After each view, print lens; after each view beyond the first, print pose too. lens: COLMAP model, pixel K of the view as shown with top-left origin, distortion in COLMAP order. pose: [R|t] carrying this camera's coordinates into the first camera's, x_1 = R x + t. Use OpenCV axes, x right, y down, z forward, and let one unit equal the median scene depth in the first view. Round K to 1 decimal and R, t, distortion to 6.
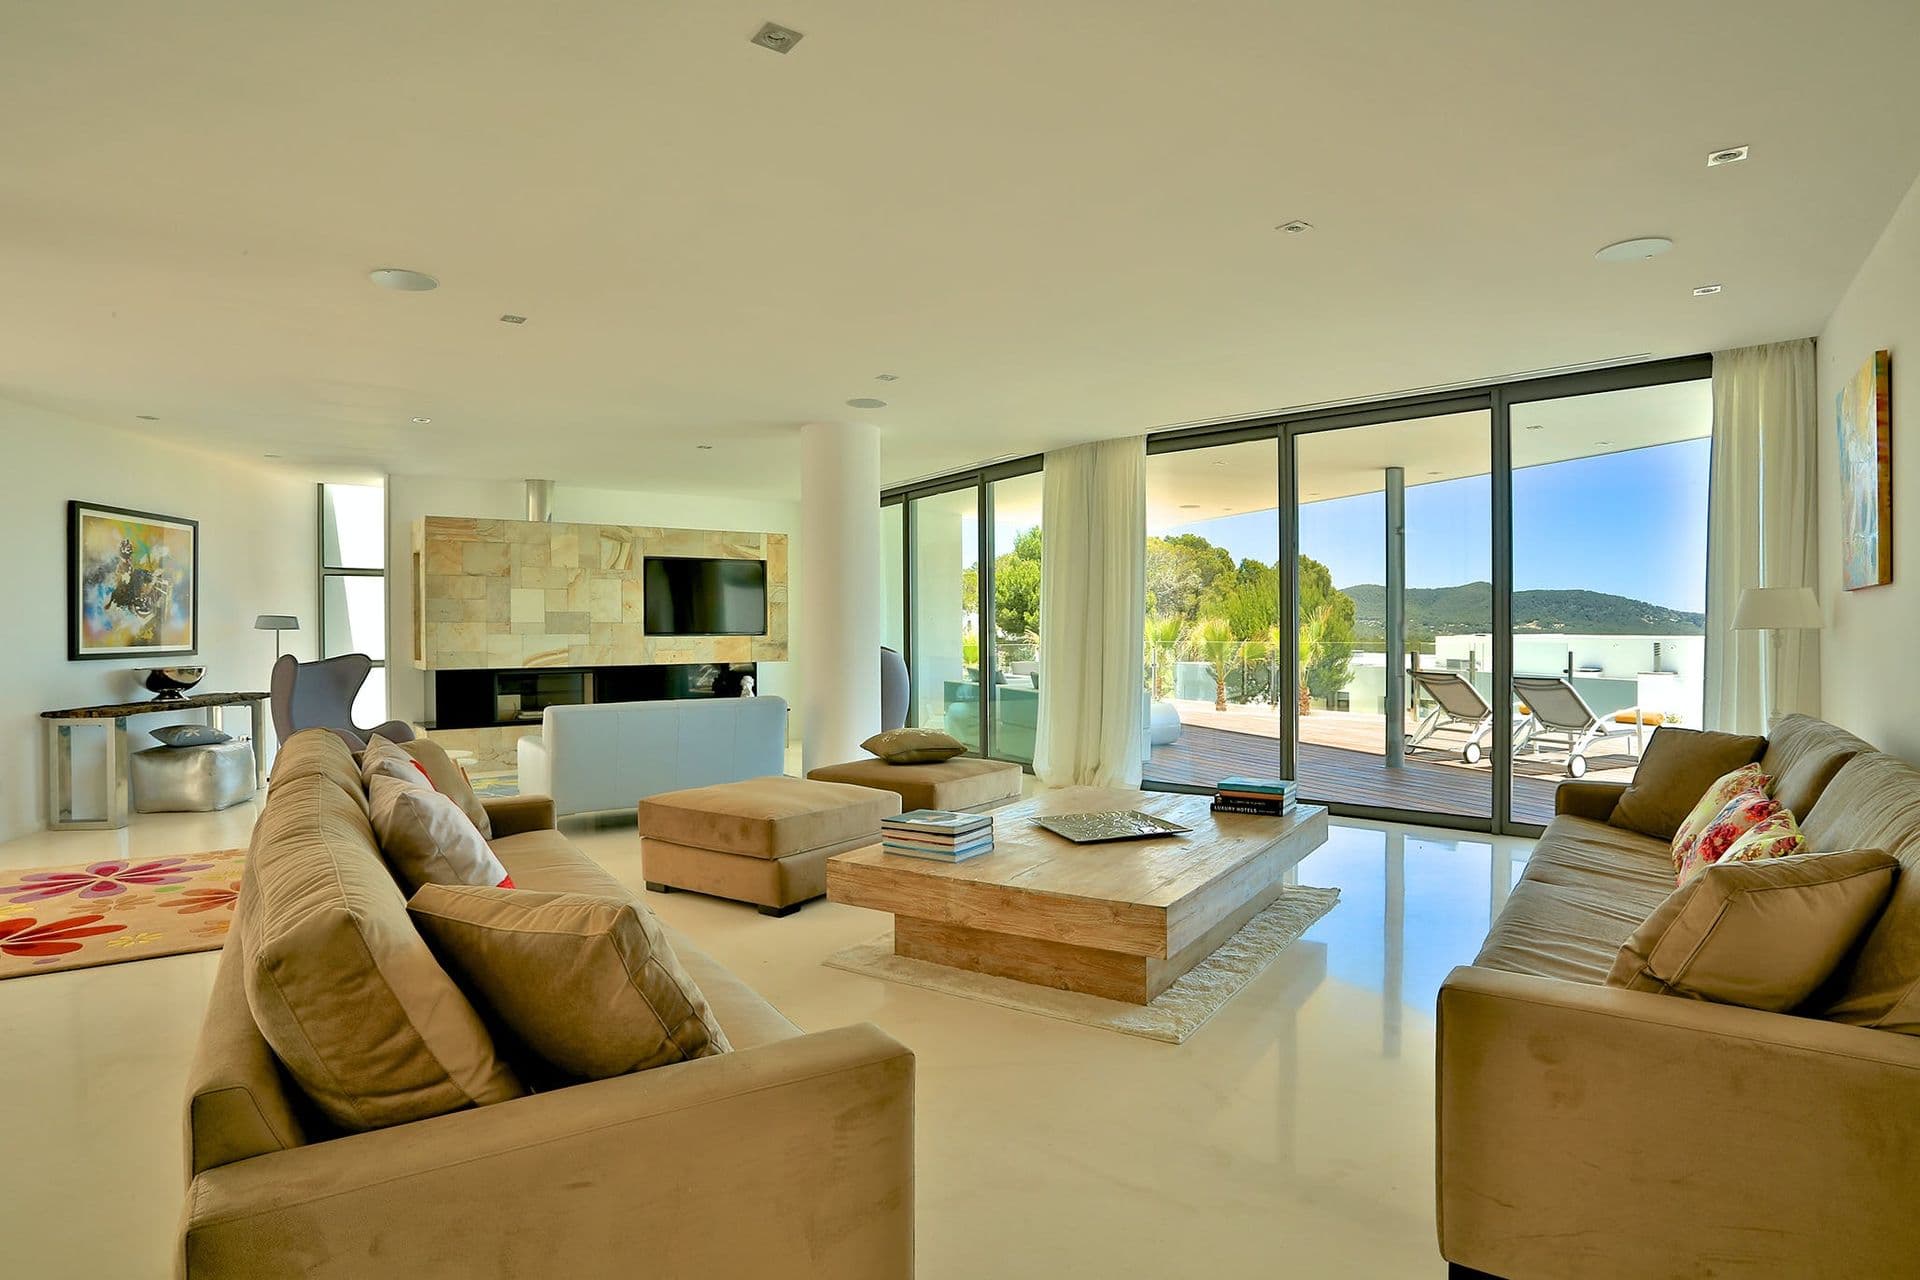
lens RADIAL K [[966.1, 0, 960.3], [0, 966.1, 640.7], [0, 0, 1]] dist [-0.042811, 0.014959]
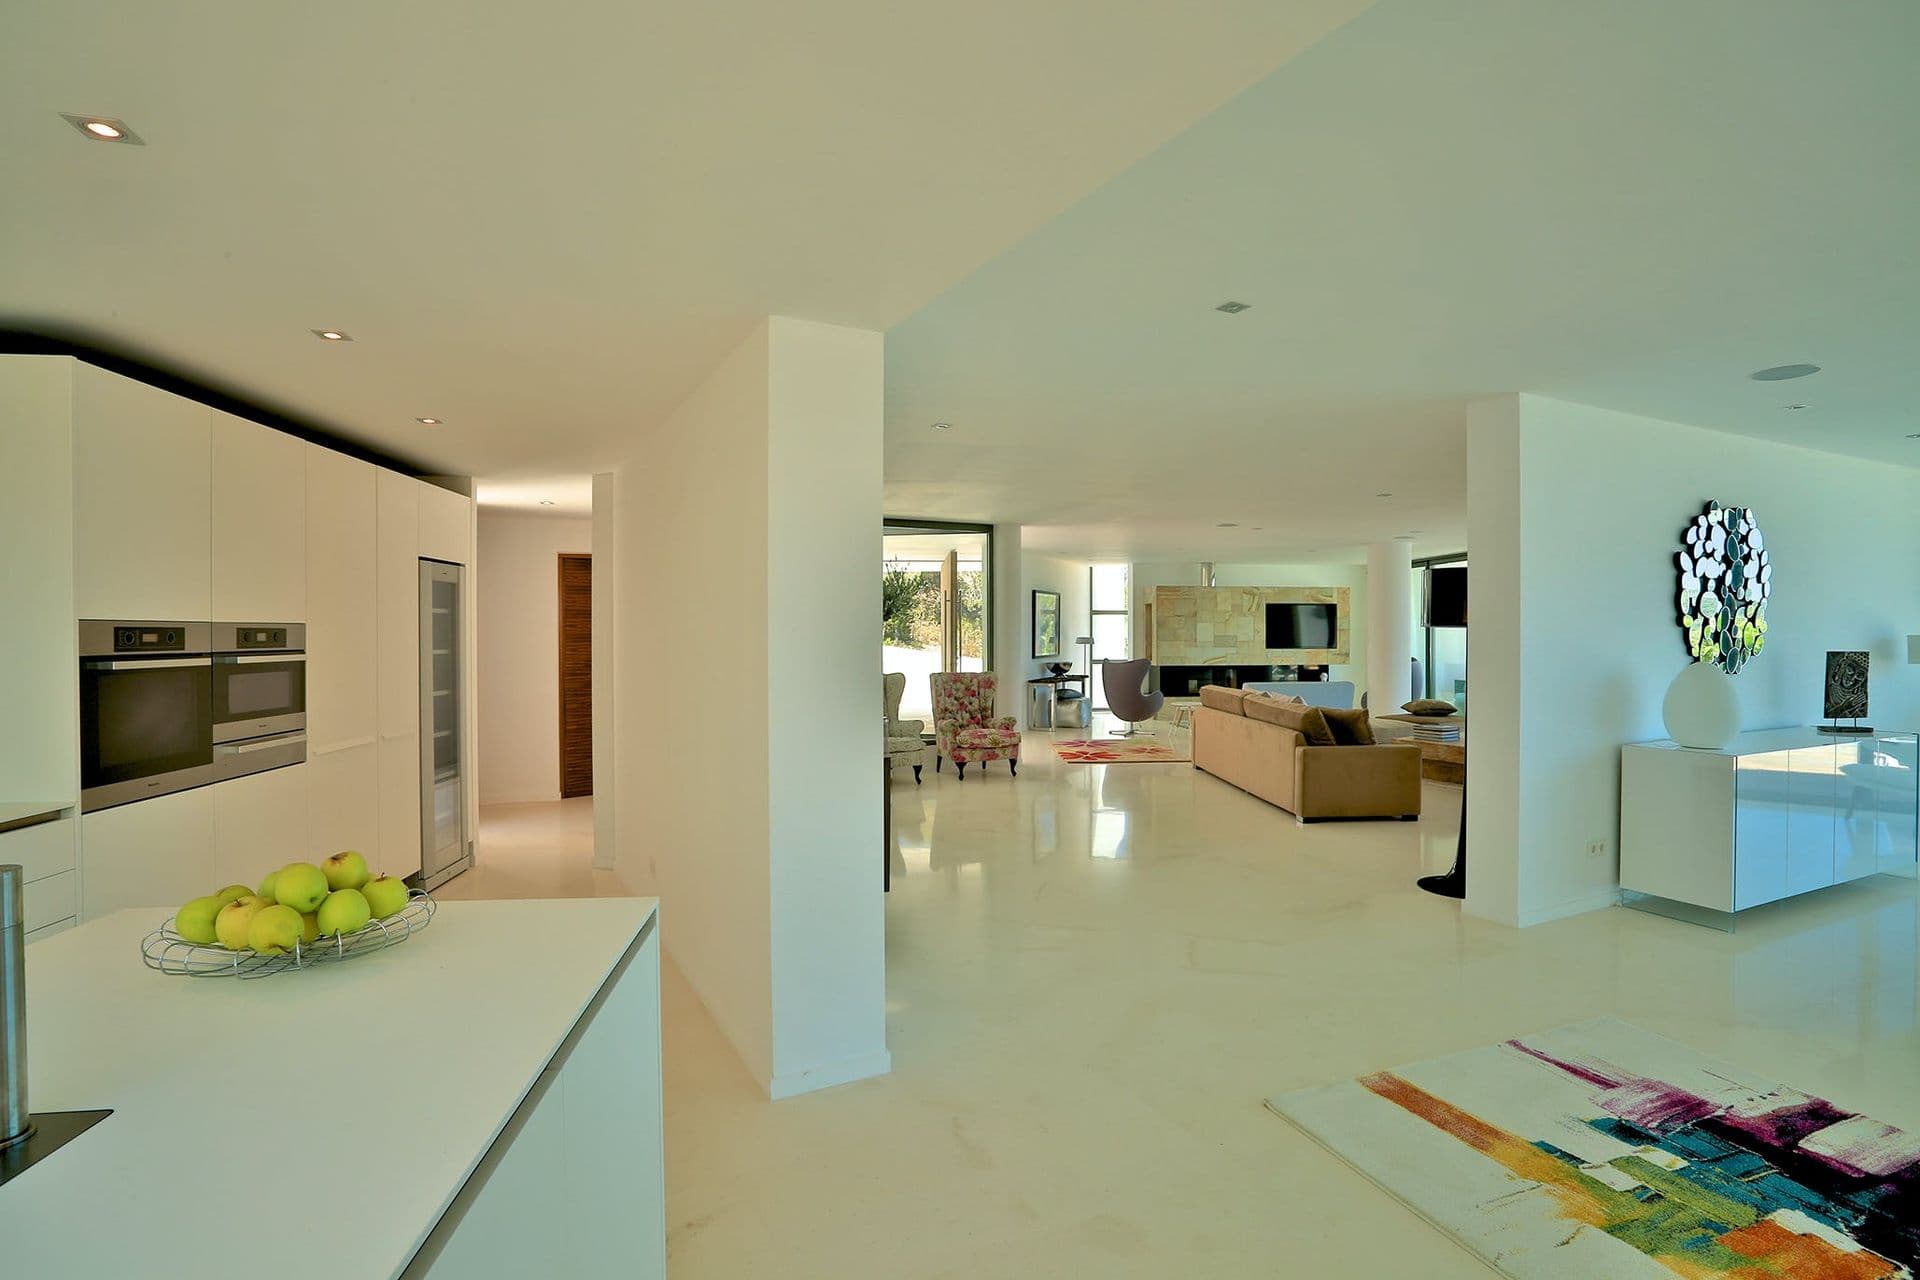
lens RADIAL K [[966.1, 0, 974.3], [0, 966.1, 651.2], [0, 0, 1]] dist [-0.042811, 0.014959]
pose [[0.875539, 0.010292, -0.483038, 0.068642], [-0.006551, 0.999934, 0.009432, -0.015854], [0.483103, -0.005094, 0.875549, -0.972658]]
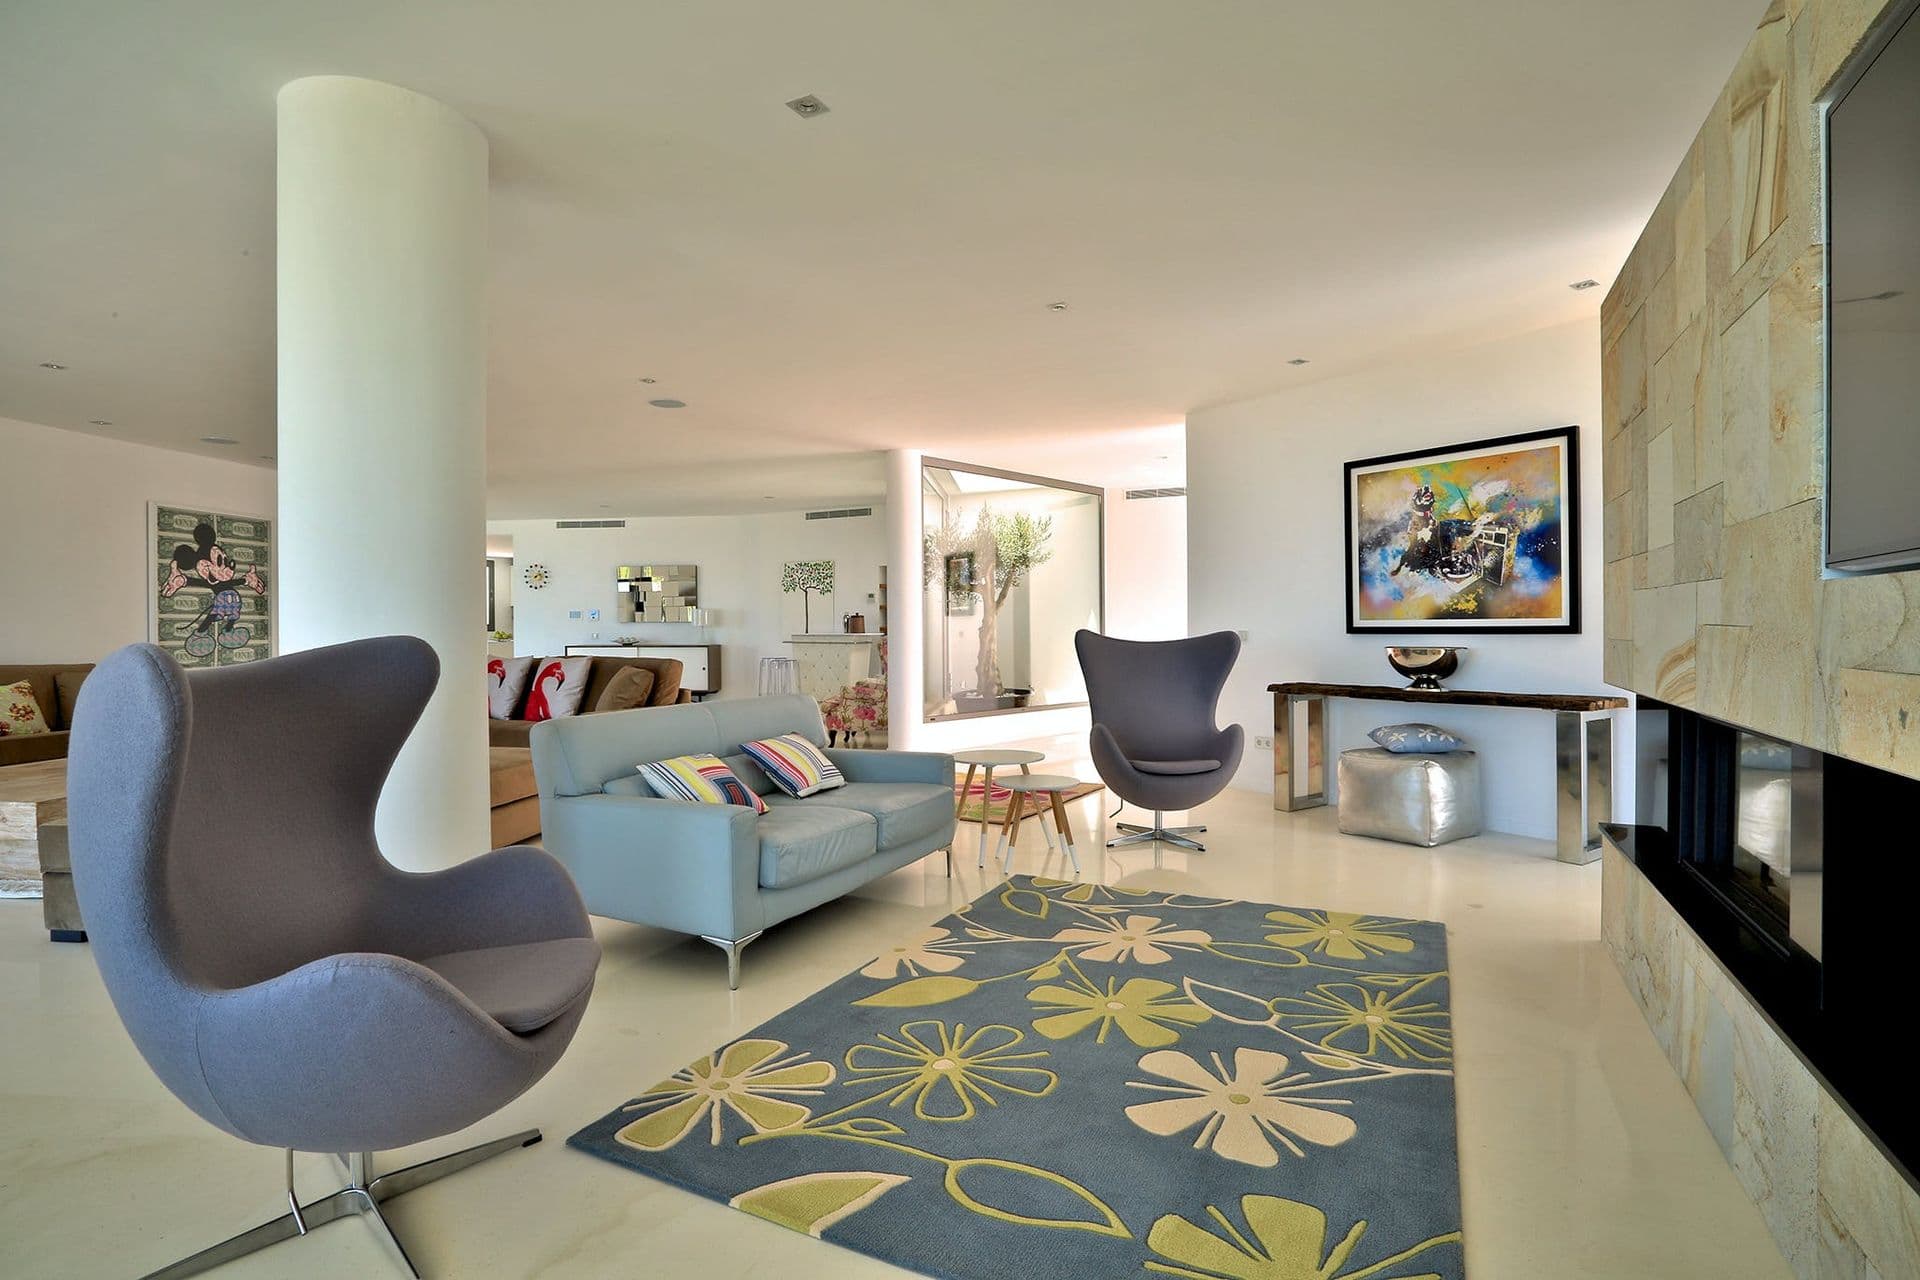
lens RADIAL K [[966.1, 0, 966.0], [0, 966.1, 638.4], [0, 0, 1]] dist [-0.042811, 0.014959]
pose [[-0.872194, 0.014290, -0.488952, -0.120888], [0.005277, 0.999790, 0.019806, 0.004035], [0.489132, 0.014694, -0.872086, 1.378195]]
